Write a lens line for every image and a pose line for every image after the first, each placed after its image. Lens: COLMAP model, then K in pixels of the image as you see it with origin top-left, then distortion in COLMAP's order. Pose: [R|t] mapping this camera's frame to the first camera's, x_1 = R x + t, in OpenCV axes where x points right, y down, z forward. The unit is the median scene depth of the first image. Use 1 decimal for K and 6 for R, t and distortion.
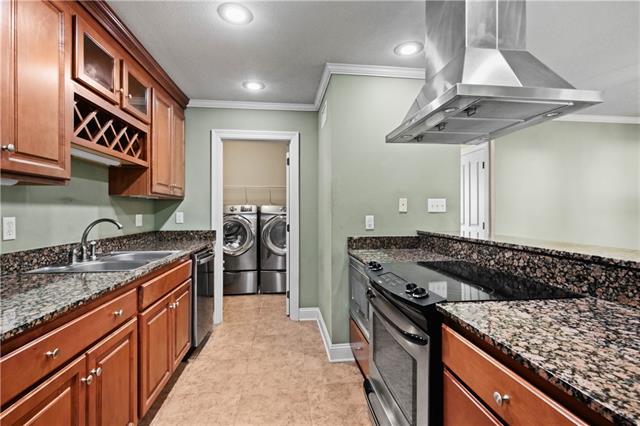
lens RADIAL K [[302.1, 0, 323.9], [0, 302.1, 215.7], [0, 0, 1]] dist [0.000424, -0.000452]
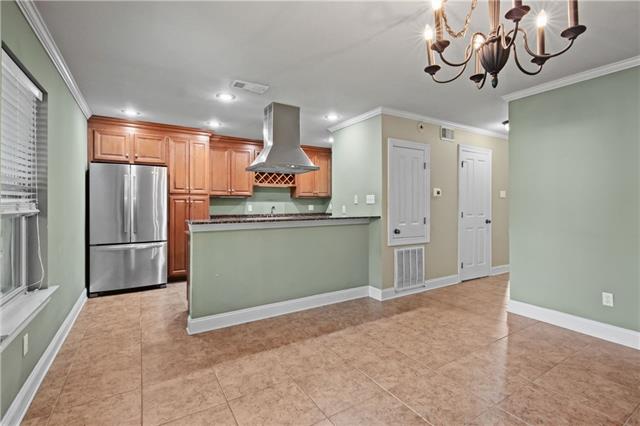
lens RADIAL K [[302.1, 0, 323.9], [0, 302.1, 215.7], [0, 0, 1]] dist [0.000424, -0.000452]
pose [[0.408117, 0.032437, -0.912353, 1.727339], [-0.010594, 0.999470, 0.030796, 0.003940], [0.912868, -0.002903, 0.408245, 0.174972]]
